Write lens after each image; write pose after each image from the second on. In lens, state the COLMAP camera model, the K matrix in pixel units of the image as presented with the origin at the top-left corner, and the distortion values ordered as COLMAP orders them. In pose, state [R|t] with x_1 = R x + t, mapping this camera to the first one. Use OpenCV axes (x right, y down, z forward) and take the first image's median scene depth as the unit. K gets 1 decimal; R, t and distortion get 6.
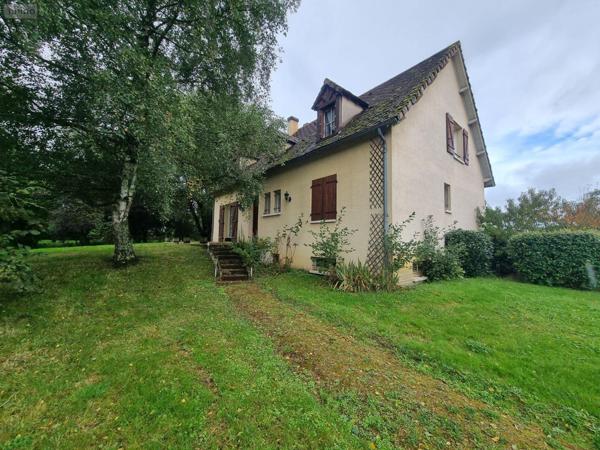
lens RADIAL K [[236.5, 0, 291.6], [0, 236.5, 229.0], [0, 0, 1]] dist [0.000804, -0.003293]
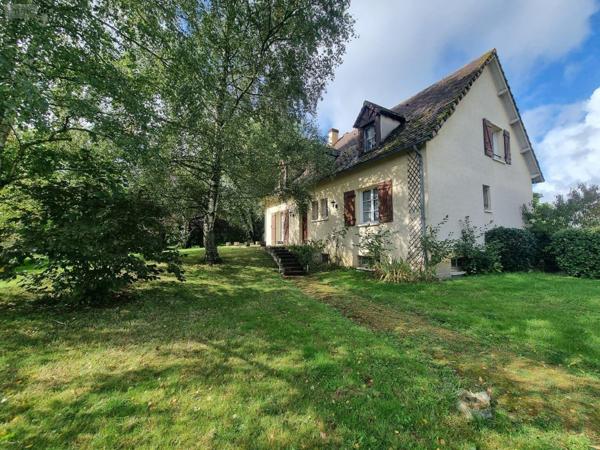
lens RADIAL K [[236.5, 0, 291.6], [0, 236.5, 229.0], [0, 0, 1]] dist [0.000804, -0.003293]
pose [[0.986246, -0.034374, -0.161670, -0.043661], [0.033302, 0.999402, -0.009334, -0.012065], [0.161895, 0.003822, 0.986801, -0.193470]]
